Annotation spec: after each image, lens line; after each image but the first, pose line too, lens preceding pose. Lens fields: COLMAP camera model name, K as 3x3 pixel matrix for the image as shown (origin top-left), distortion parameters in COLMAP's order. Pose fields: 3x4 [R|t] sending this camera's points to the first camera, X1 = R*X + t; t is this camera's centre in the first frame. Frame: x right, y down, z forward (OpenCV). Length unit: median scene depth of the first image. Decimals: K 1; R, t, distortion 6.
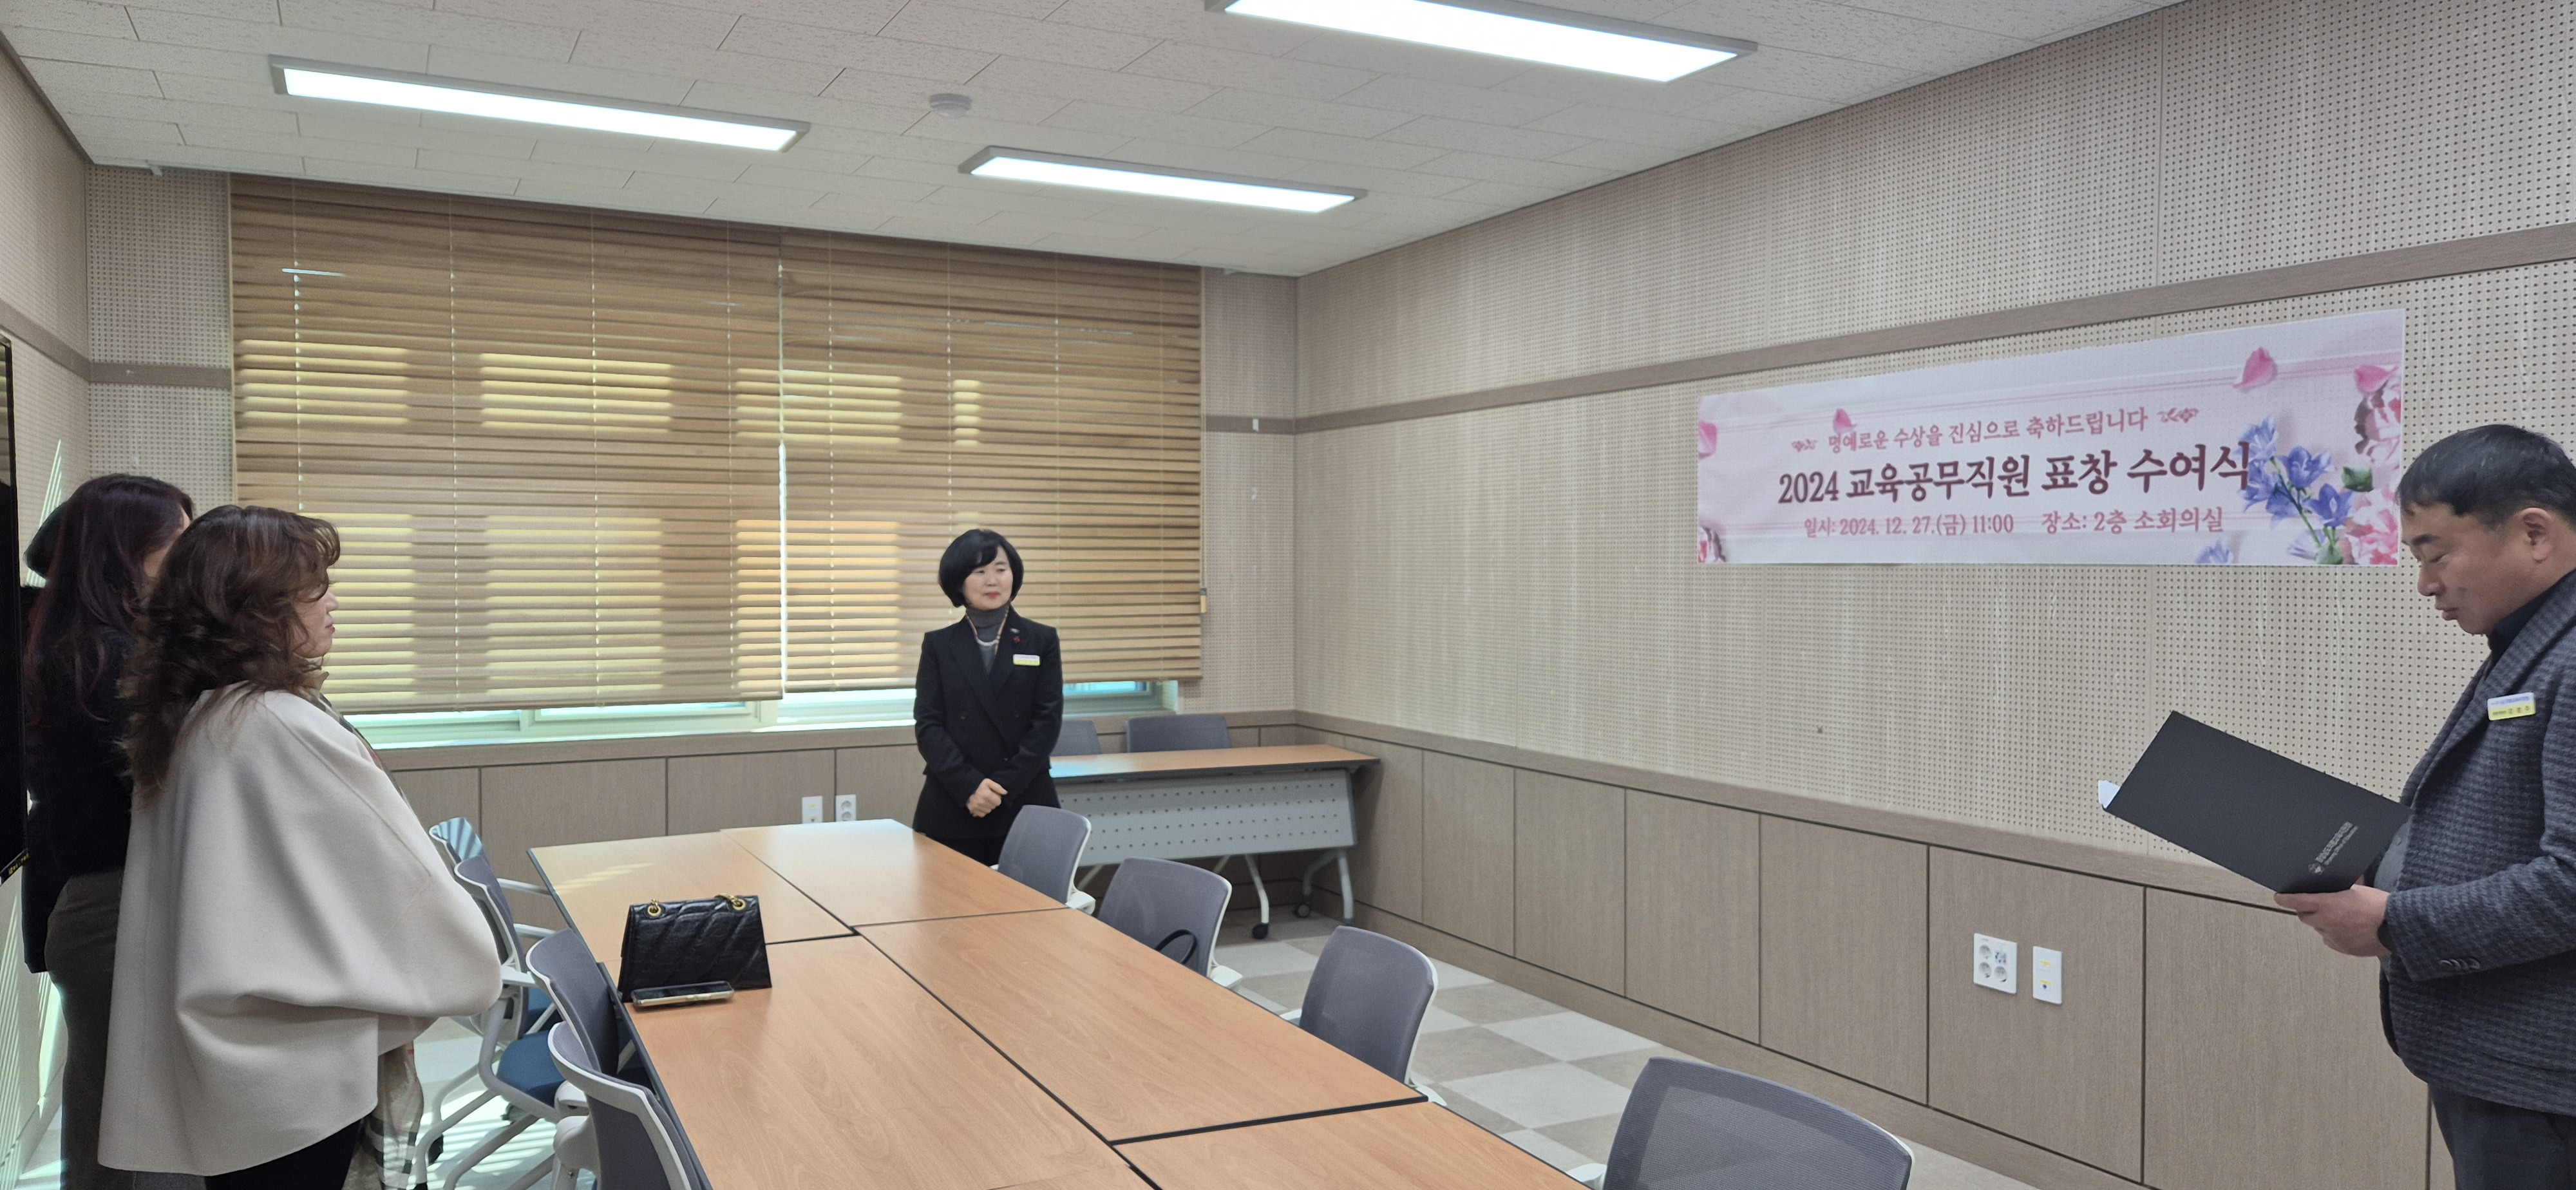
lens RADIAL K [[1705.1, 0, 1305.0], [0, 1705.1, 589.2], [0, 0, 1]] dist [0.087565, -0.078798]
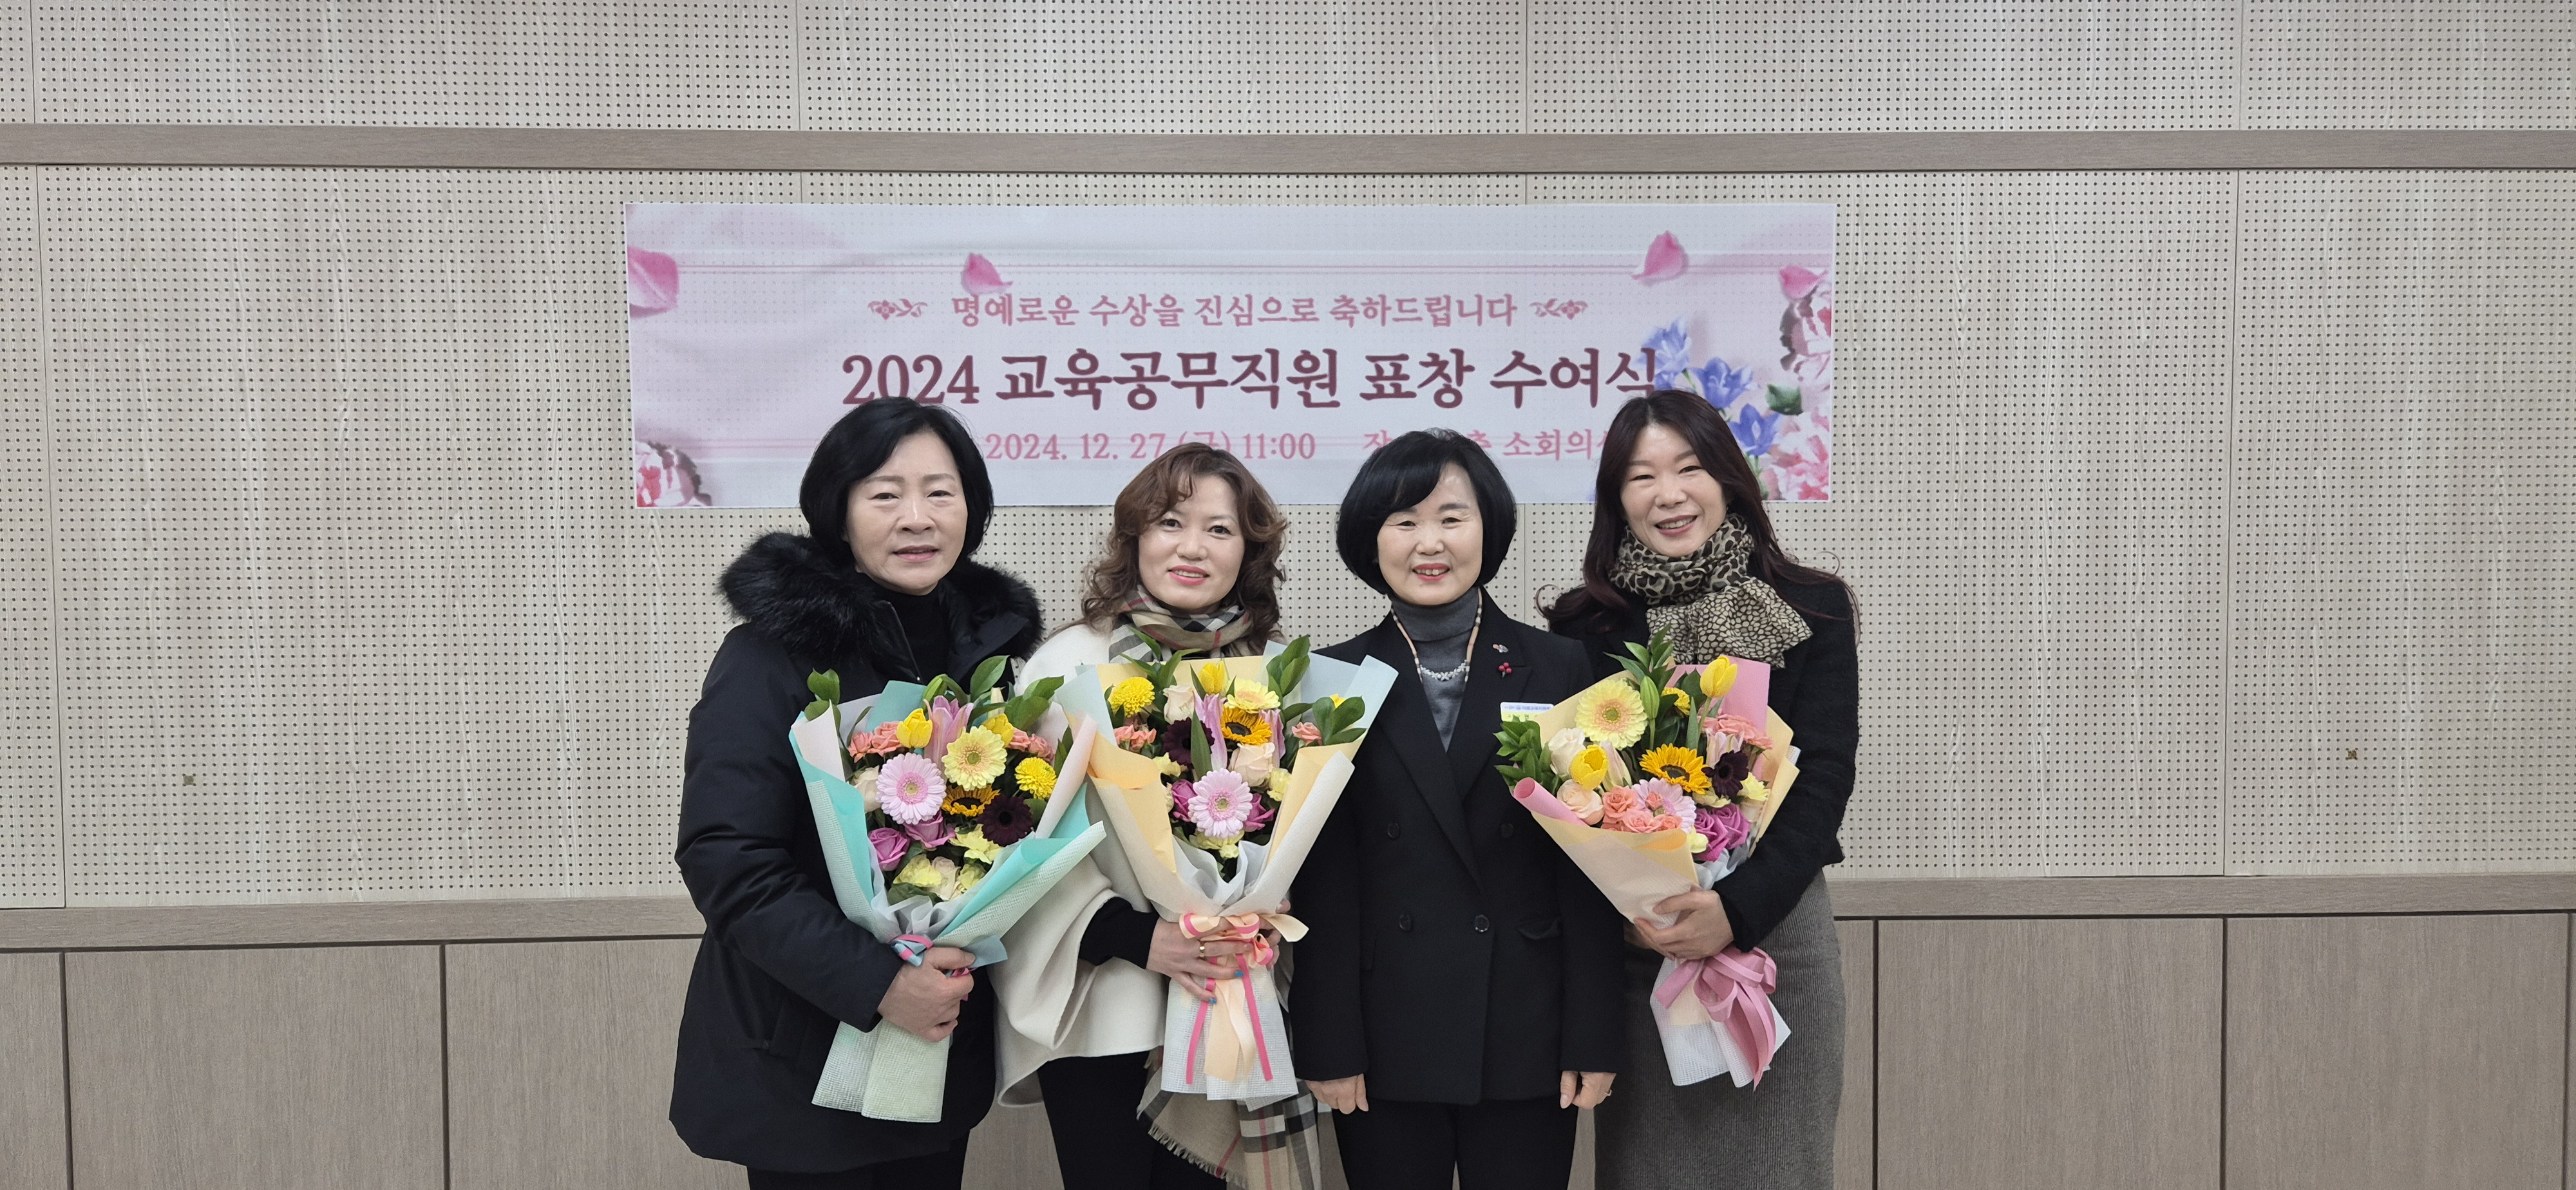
lens RADIAL K [[1705.1, 0, 1305.0], [0, 1705.1, 589.2], [0, 0, 1]] dist [0.087565, -0.078798]
pose [[0.442596, -0.043691, 0.895656, -0.237637], [0.022980, 0.999037, 0.037378, -0.006791], [-0.896427, 0.004038, 0.443174, 0.774544]]
